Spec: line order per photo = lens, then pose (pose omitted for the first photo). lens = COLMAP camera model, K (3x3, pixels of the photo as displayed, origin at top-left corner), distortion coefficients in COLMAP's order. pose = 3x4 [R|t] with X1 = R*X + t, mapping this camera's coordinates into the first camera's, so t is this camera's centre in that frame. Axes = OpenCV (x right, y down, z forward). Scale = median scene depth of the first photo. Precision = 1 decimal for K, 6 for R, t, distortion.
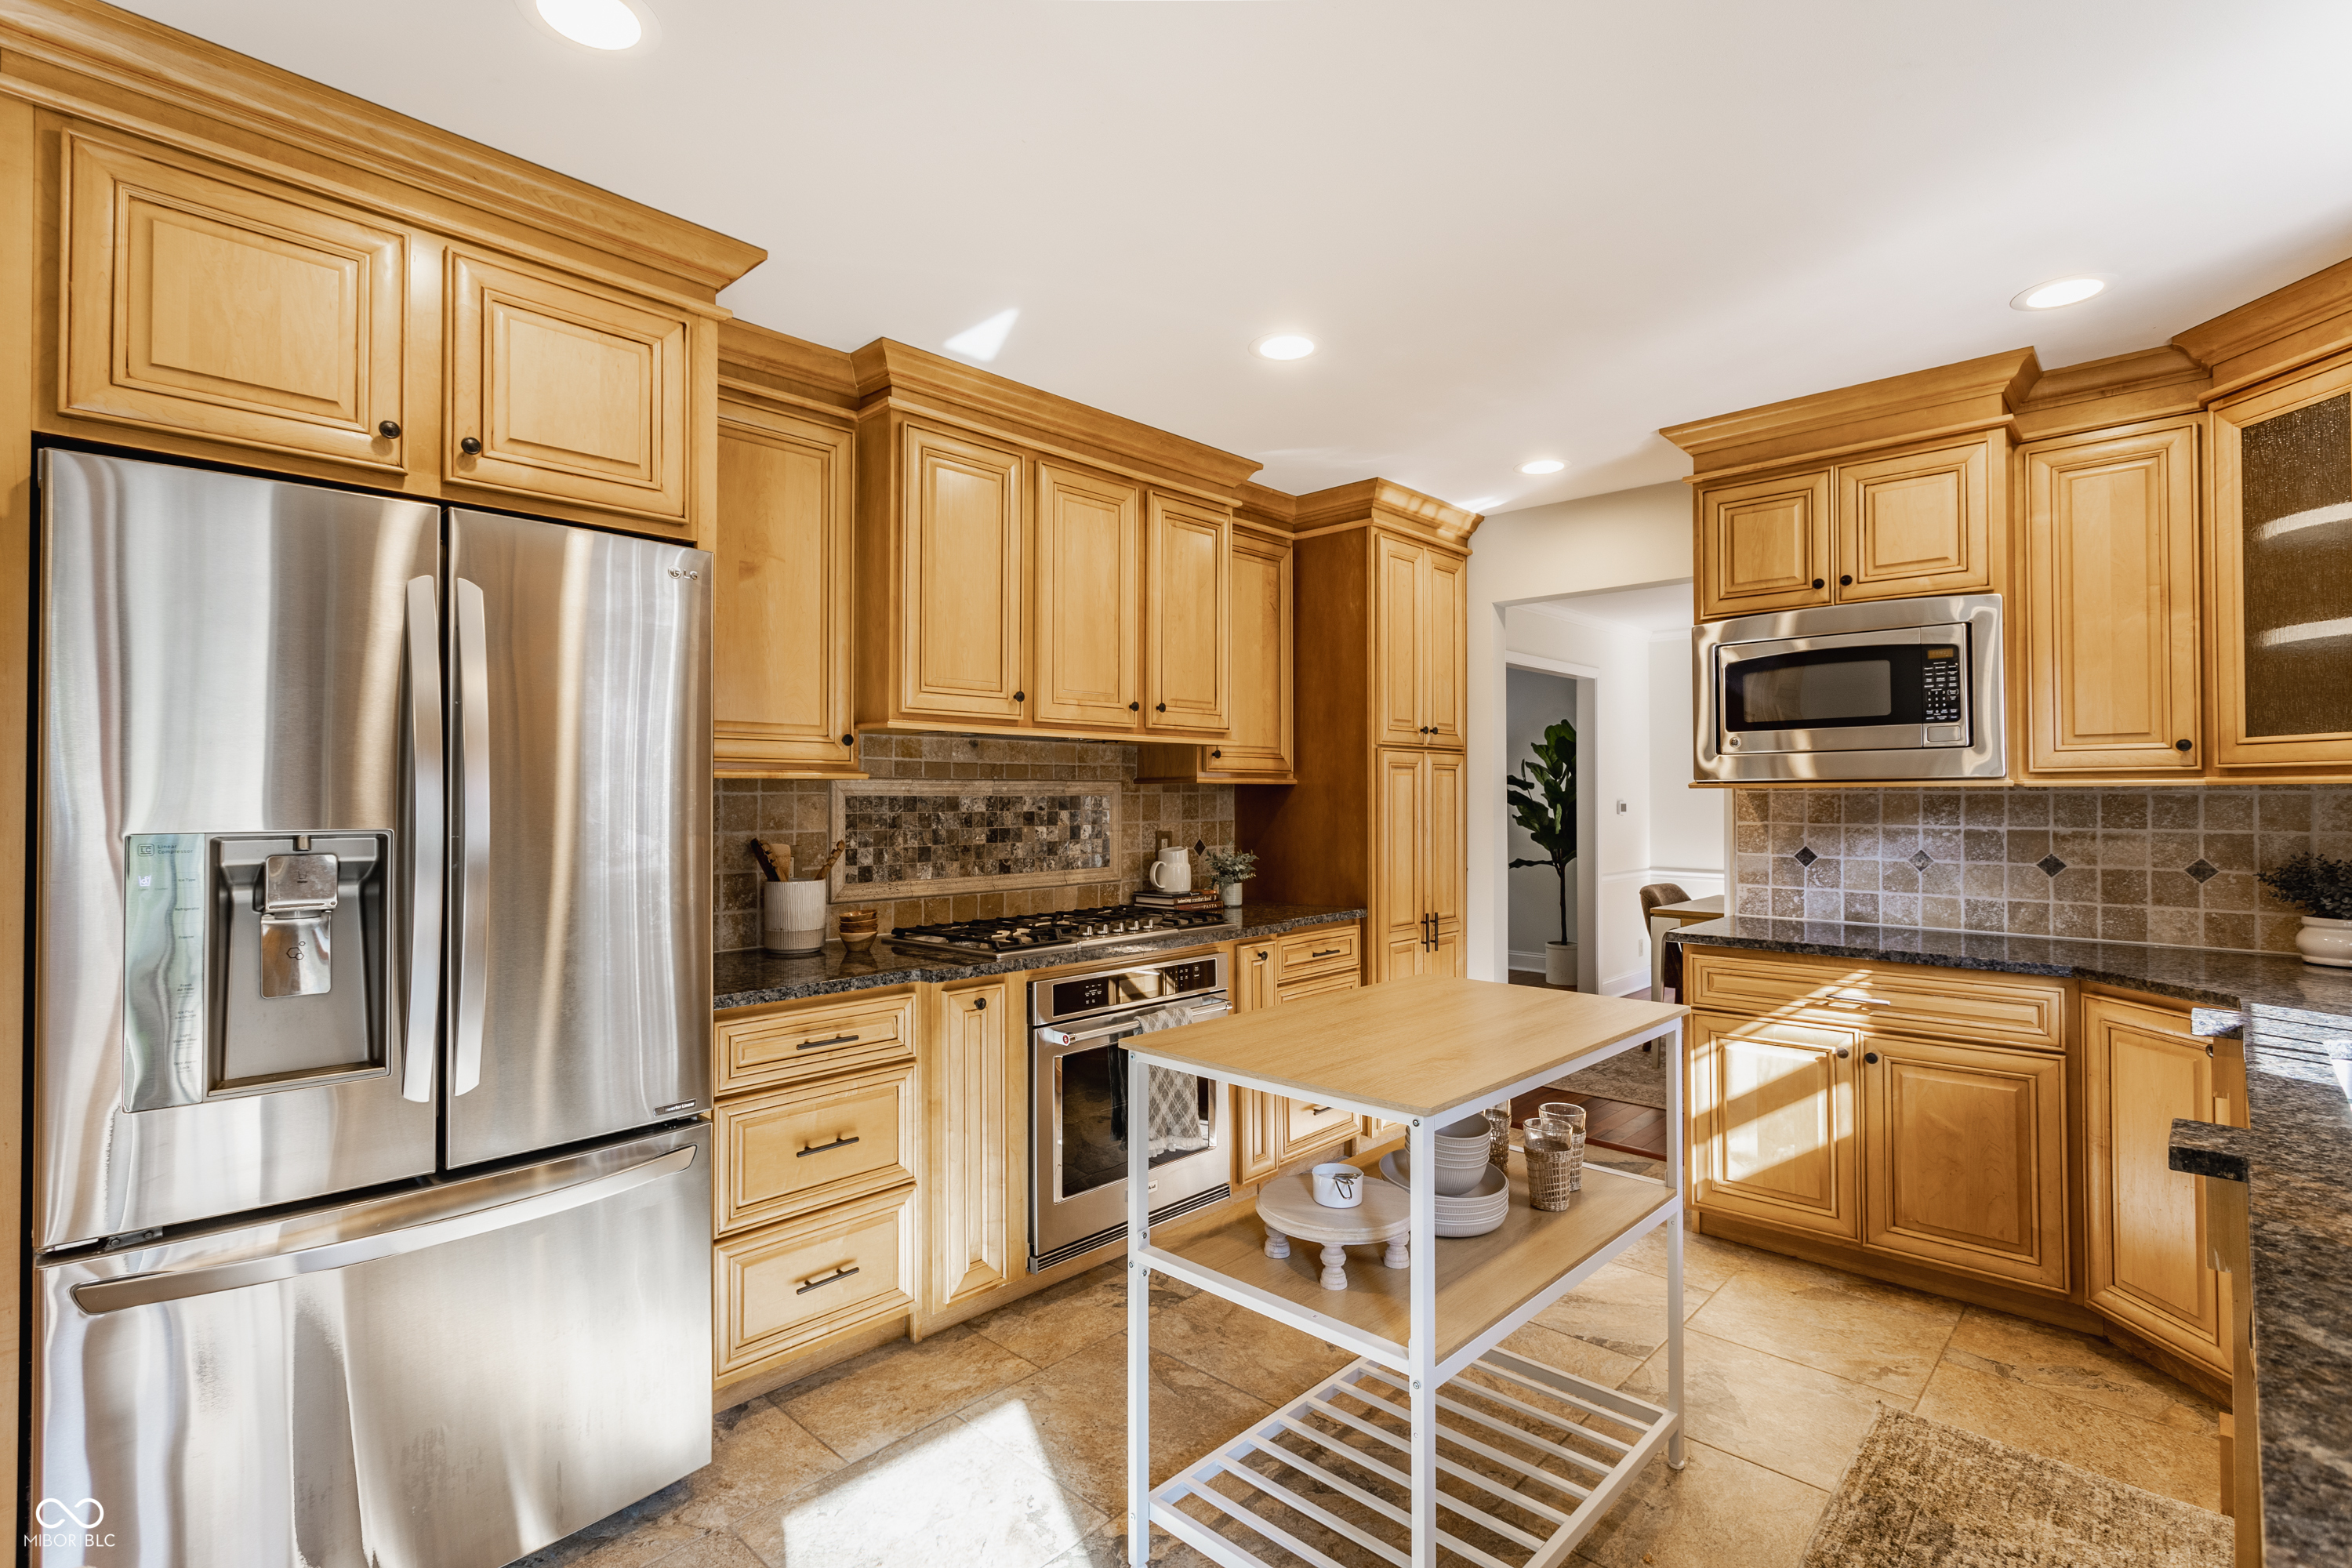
lens RADIAL K [[1112.1, 0, 1169.6], [0, 1112.1, 781.5], [0, 0, 1]] dist [0.001717, -0.000205]
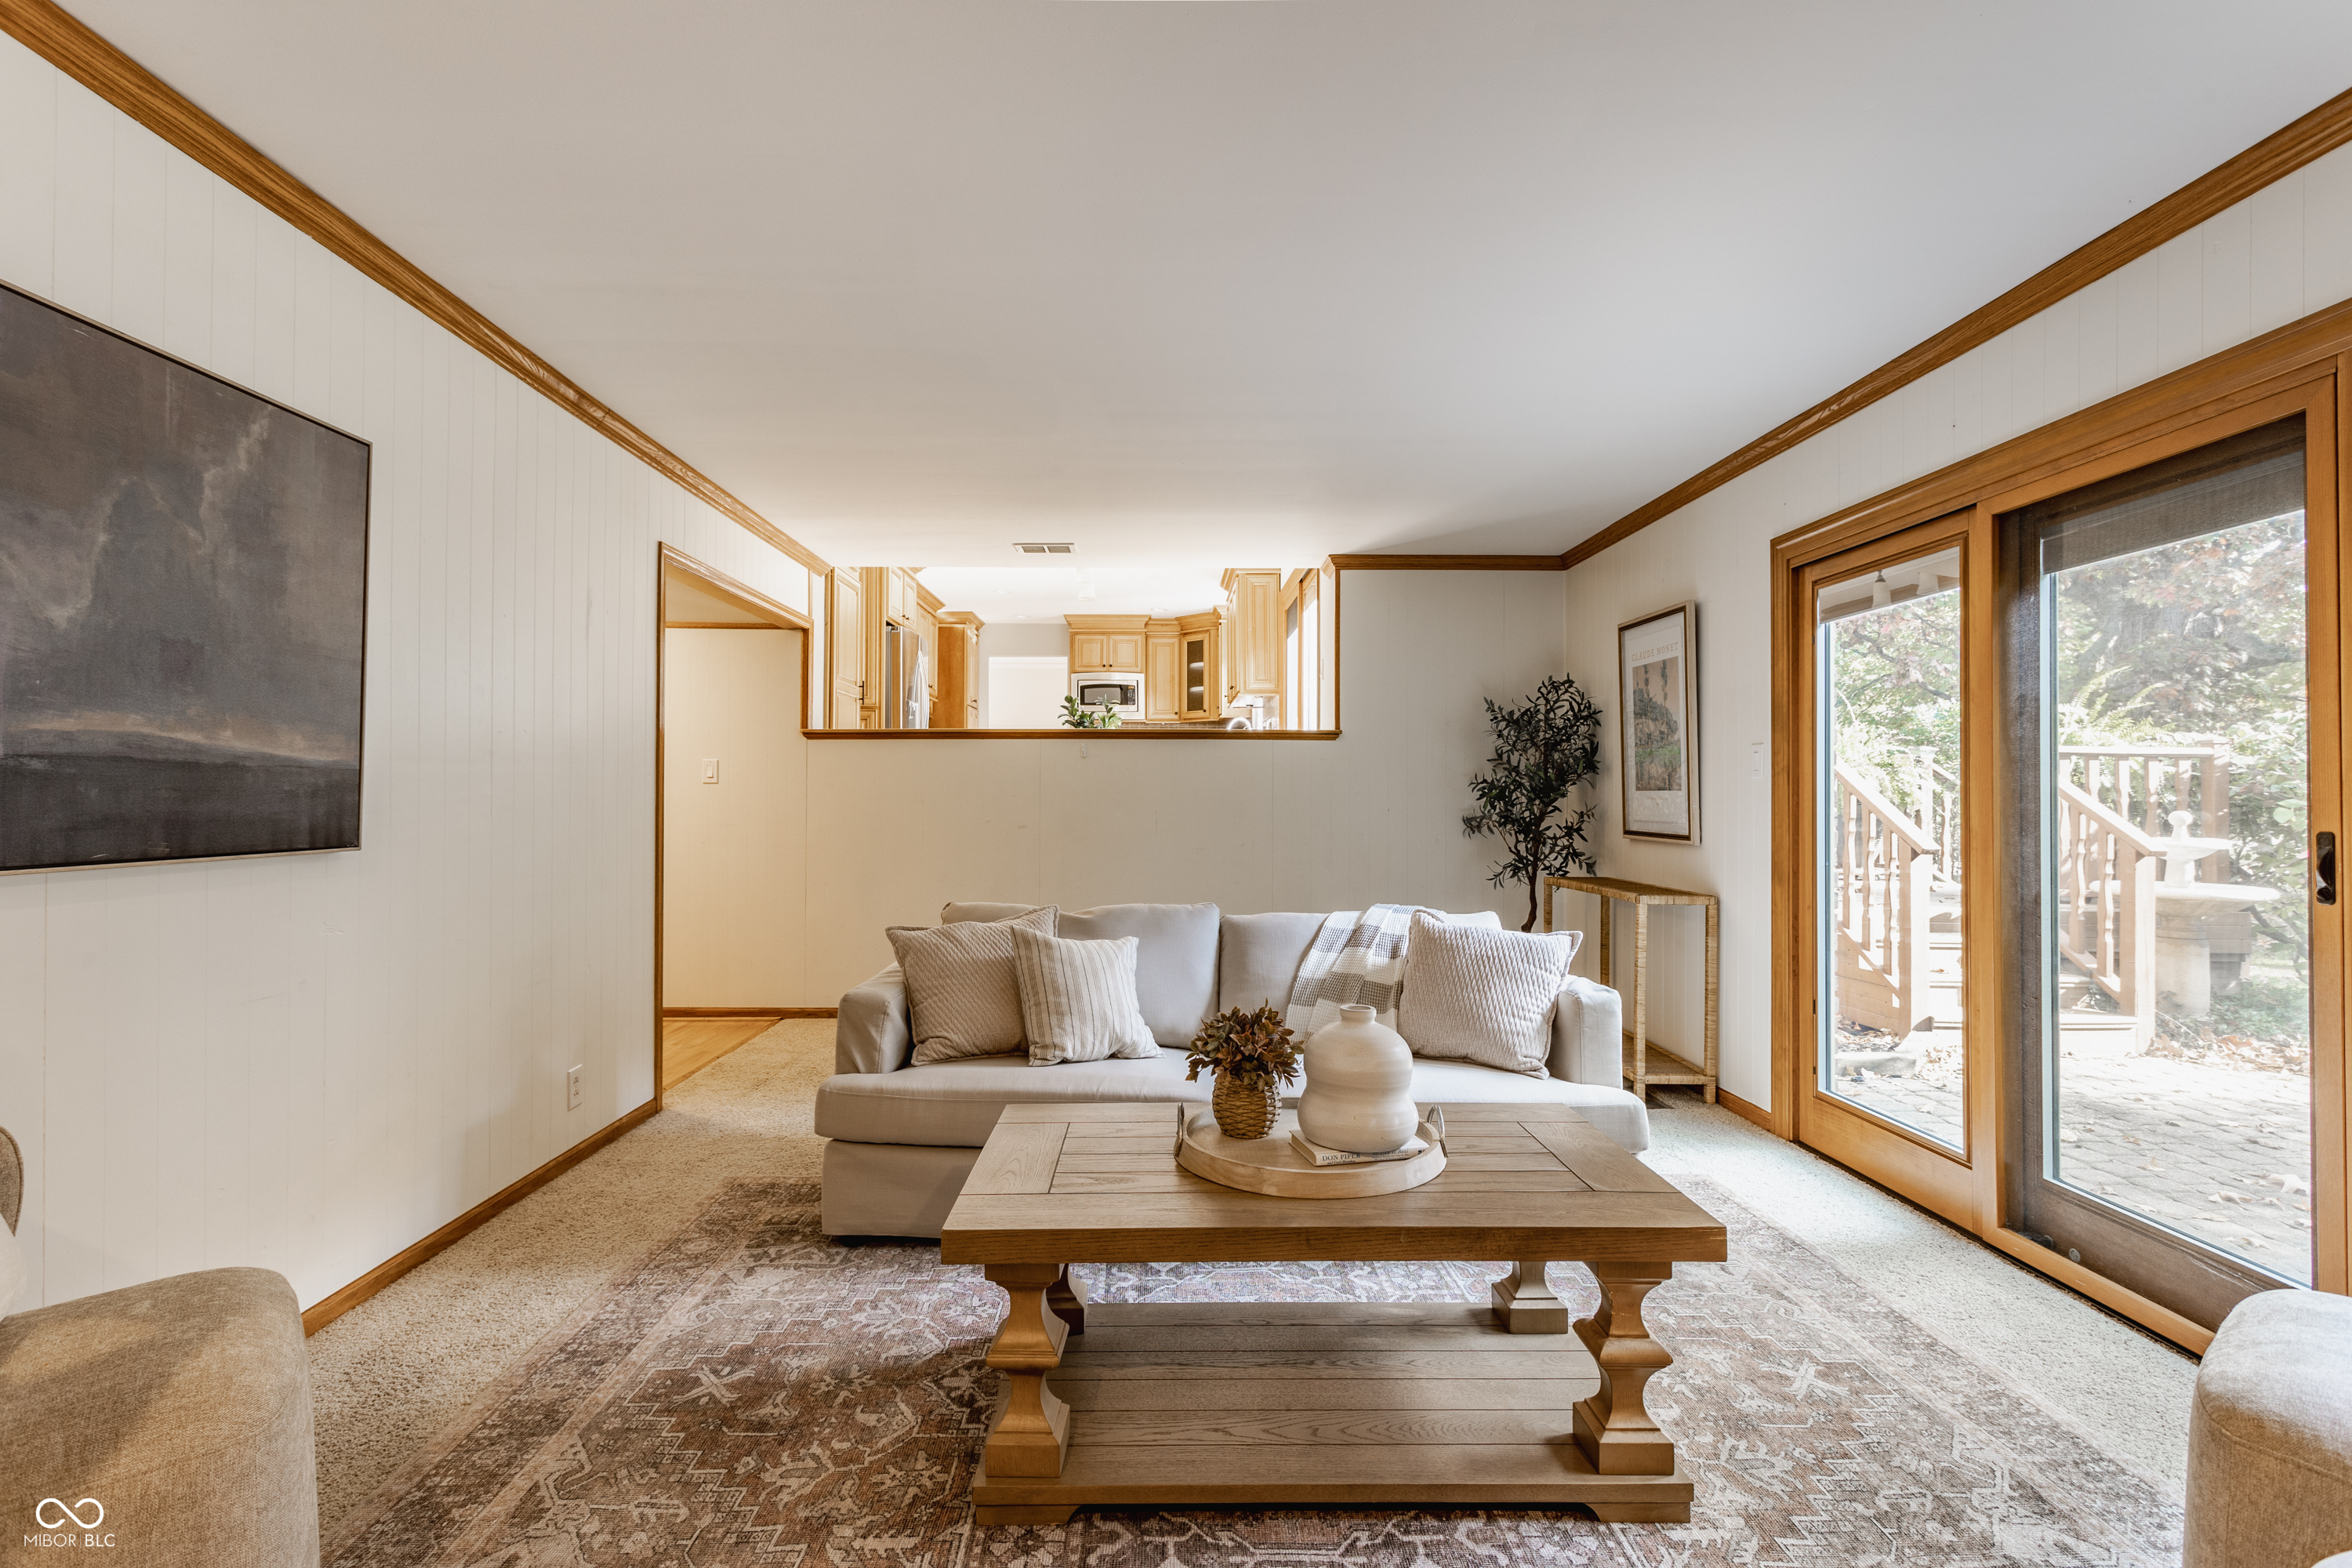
lens RADIAL K [[1133.8, 0, 1176.0], [0, 1133.8, 784.0], [0, 0, 1]] dist [-0.002228, 0.000615]
pose [[0.712585, 0.011330, 0.701494, -1.746112], [-0.011033, 0.999927, -0.004942, 0.211390], [-0.701499, -0.004218, 0.712658, -1.713791]]
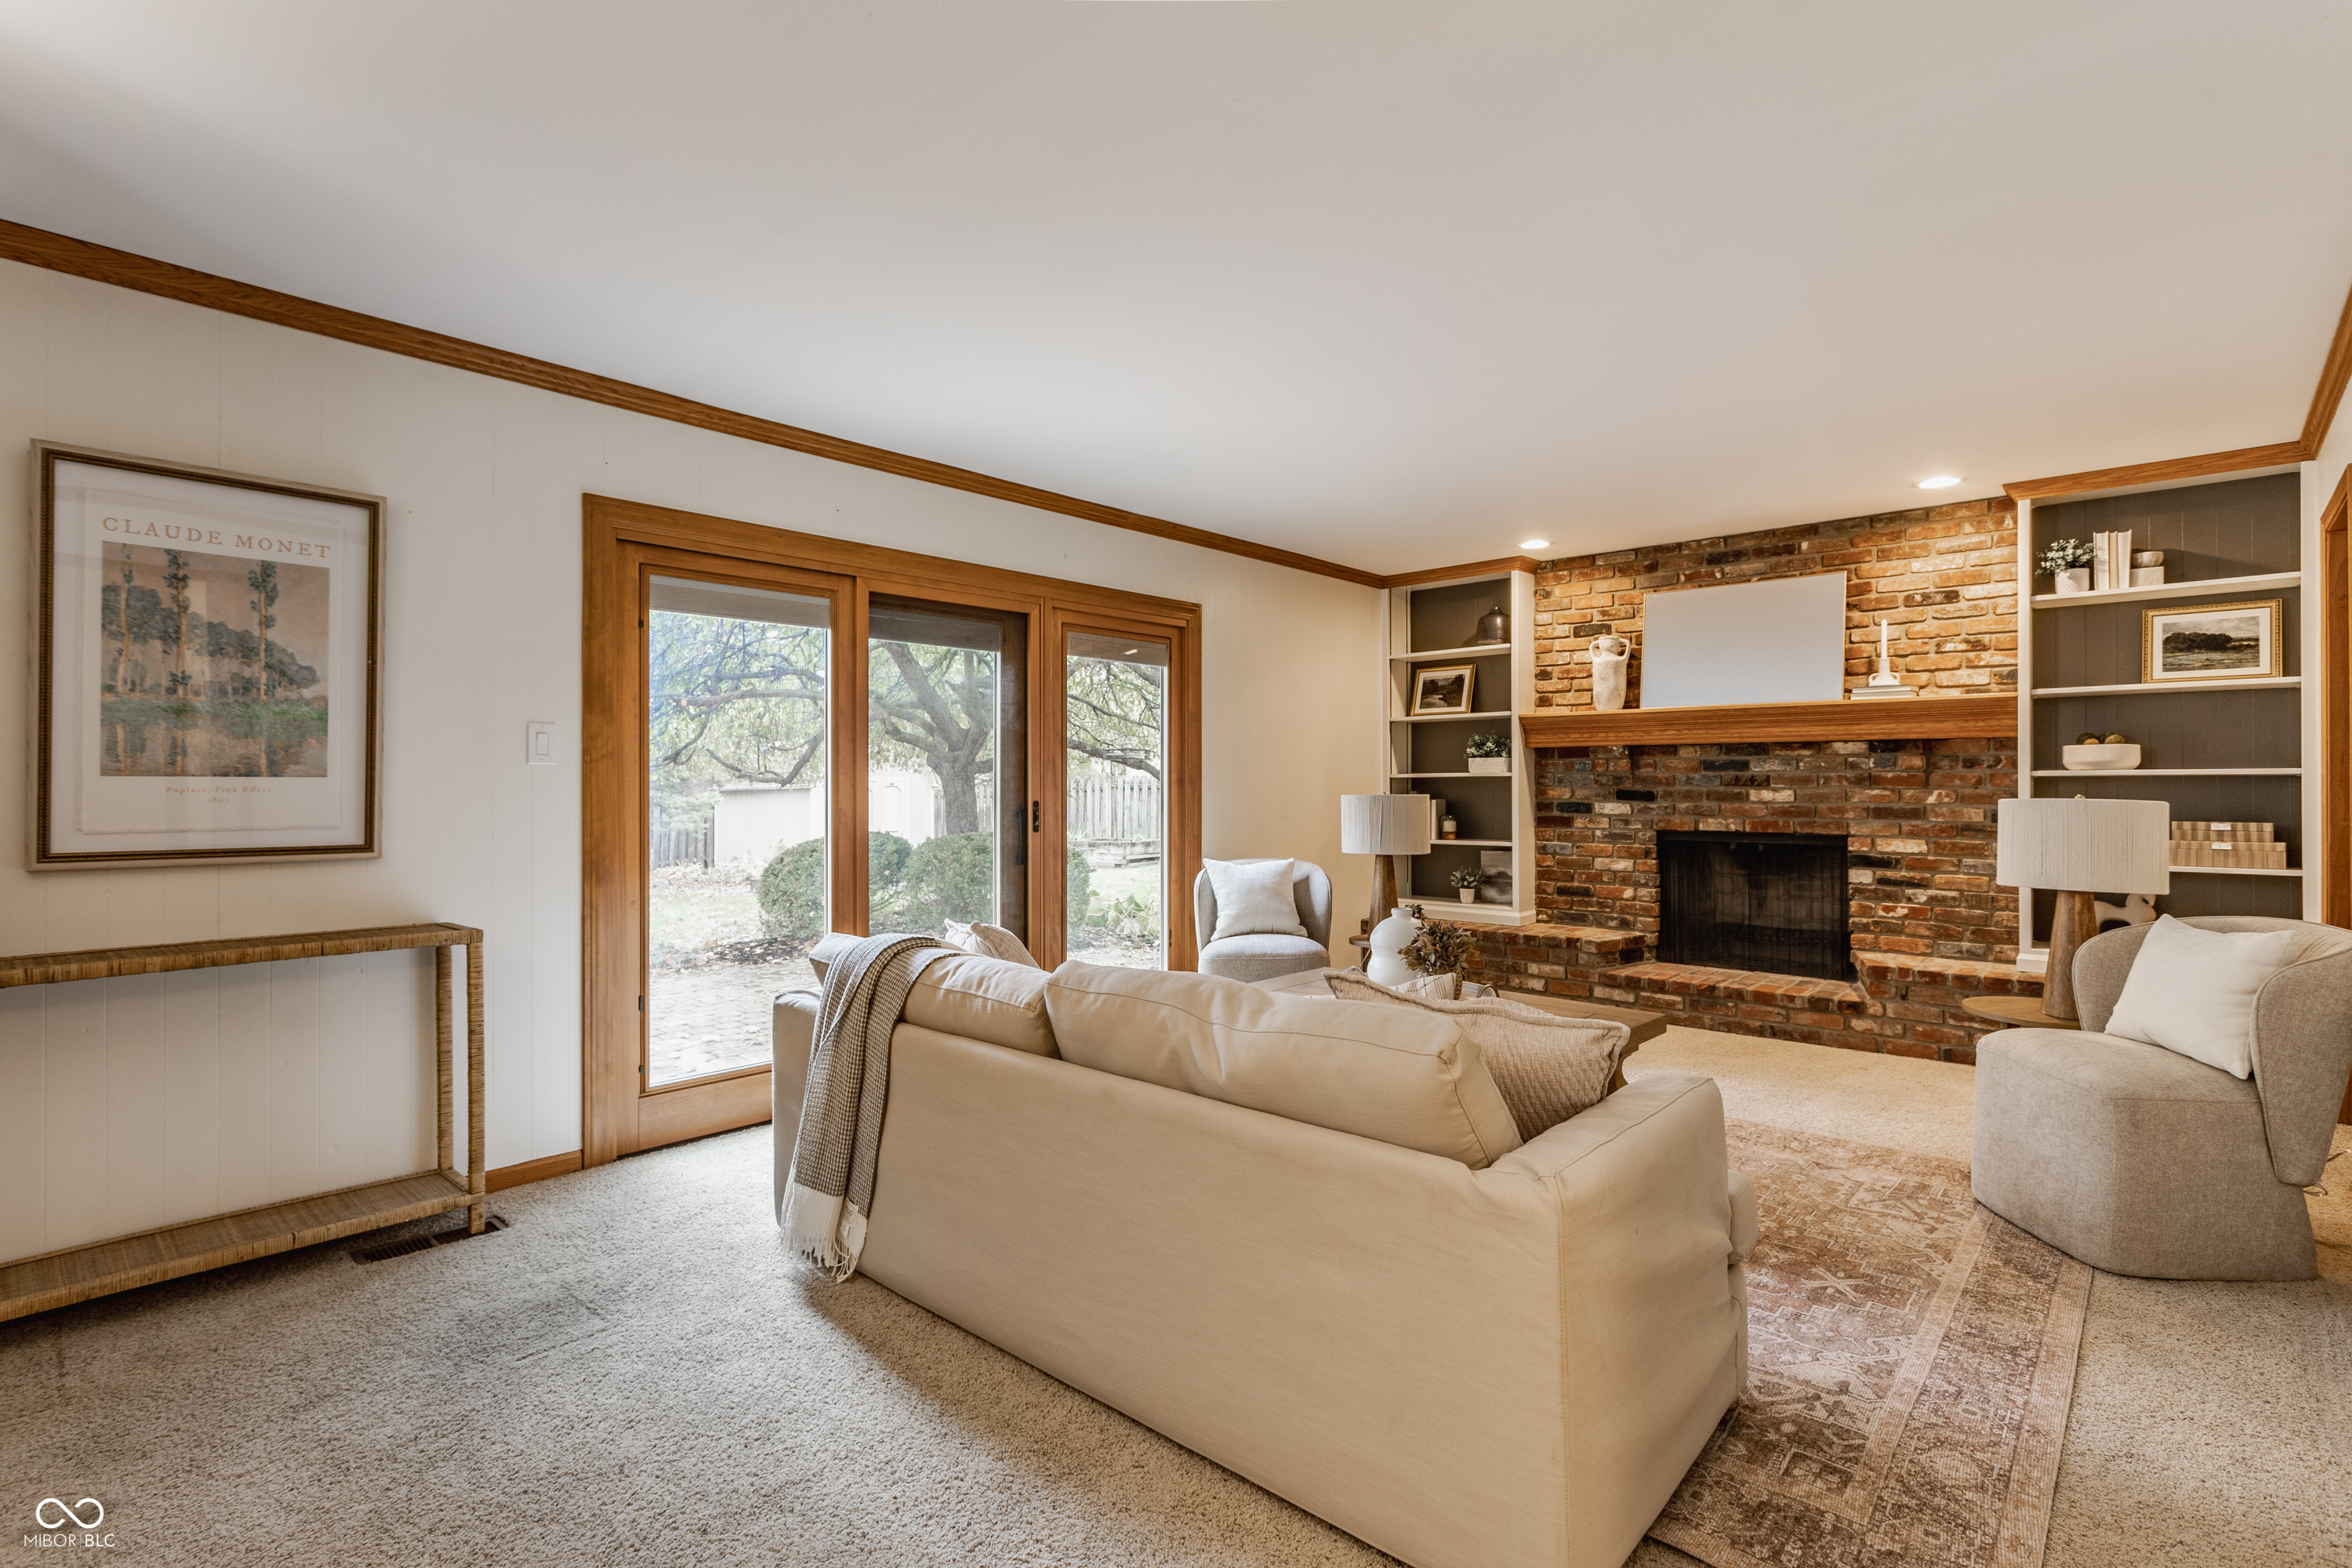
lens RADIAL K [[1111.5, 0, 1176.3], [0, 1111.5, 777.5], [0, 0, 1]] dist [0.009125, -0.001071]
pose [[-0.999578, 0.002673, -0.028913, -0.972399], [0.003168, 0.999849, -0.017085, 0.223553], [0.028863, -0.017169, -0.999436, -0.252575]]
